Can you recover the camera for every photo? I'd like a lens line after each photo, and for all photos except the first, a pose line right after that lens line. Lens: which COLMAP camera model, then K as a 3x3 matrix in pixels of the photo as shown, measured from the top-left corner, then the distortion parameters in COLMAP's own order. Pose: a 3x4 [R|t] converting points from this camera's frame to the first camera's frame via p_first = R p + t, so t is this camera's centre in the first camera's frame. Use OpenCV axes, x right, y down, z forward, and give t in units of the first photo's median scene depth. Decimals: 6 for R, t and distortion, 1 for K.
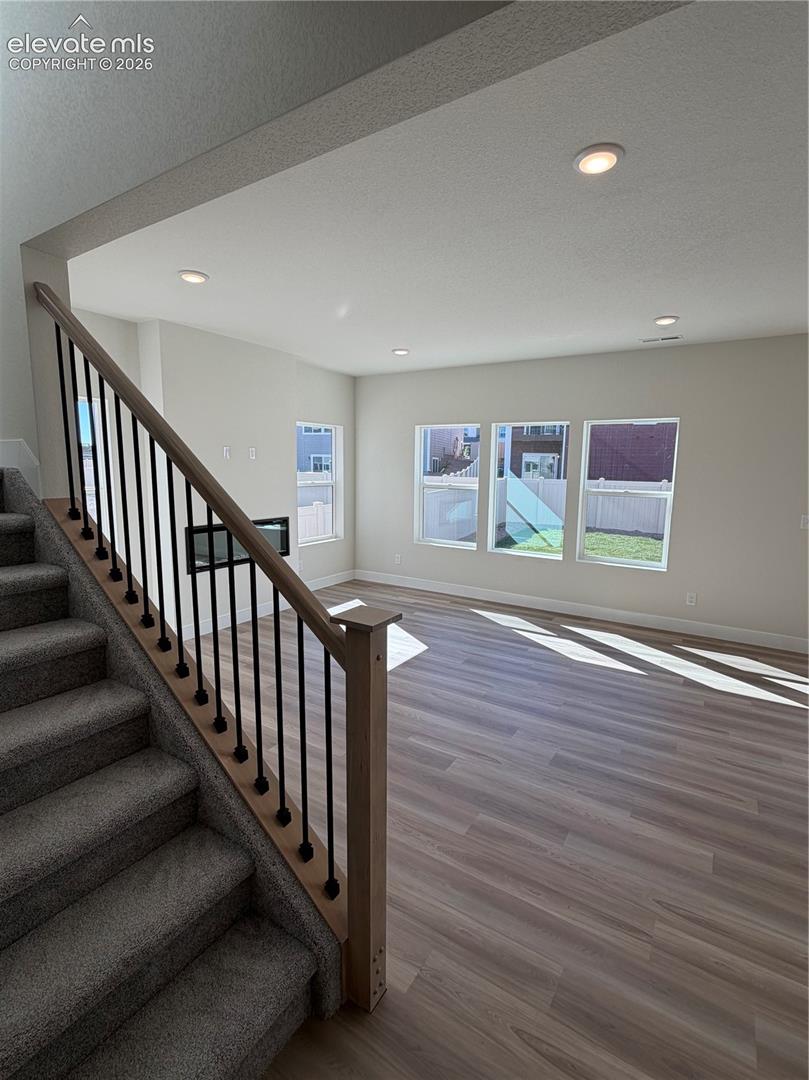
lens RADIAL K [[505.6, 0, 395.0], [0, 505.6, 541.9], [0, 0, 1]] dist [0.002018, -0.000232]
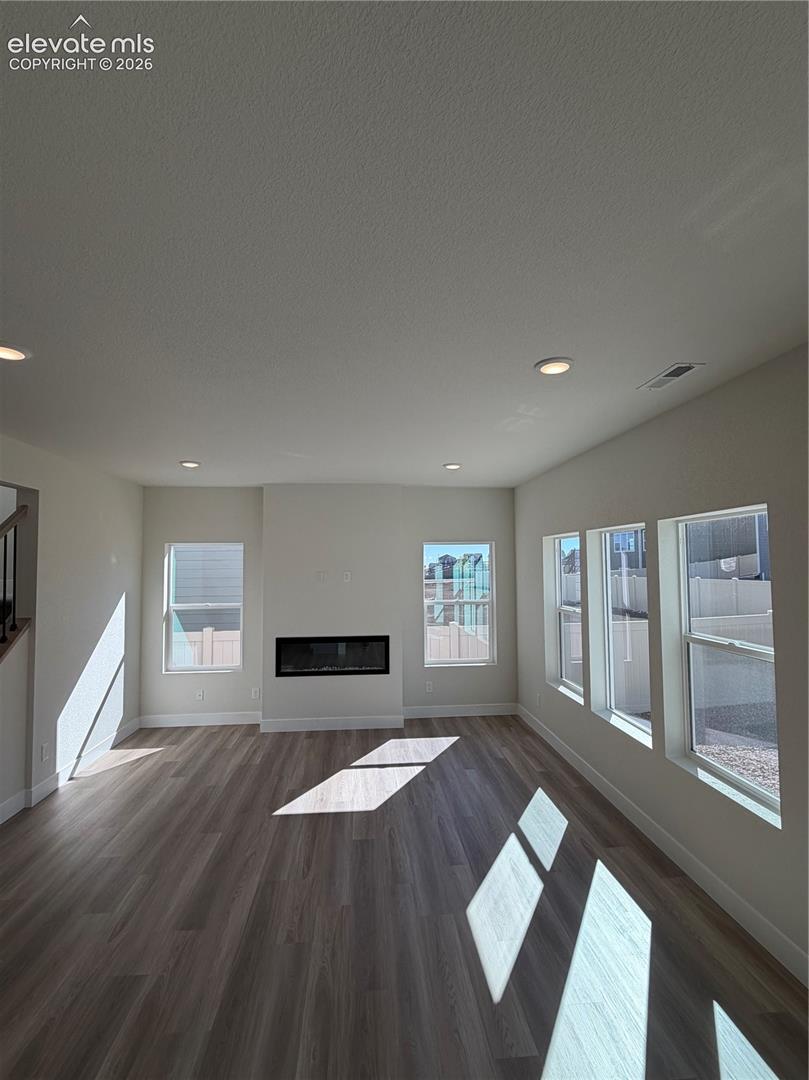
lens RADIAL K [[505.6, 0, 400.2], [0, 505.6, 538.3], [0, 0, 1]] dist [0.002018, -0.000232]
pose [[0.621604, -0.065472, -0.780591, 0.666267], [-0.098173, 0.982132, -0.160555, -0.086414], [0.777155, 0.176434, 0.604070, 0.390710]]
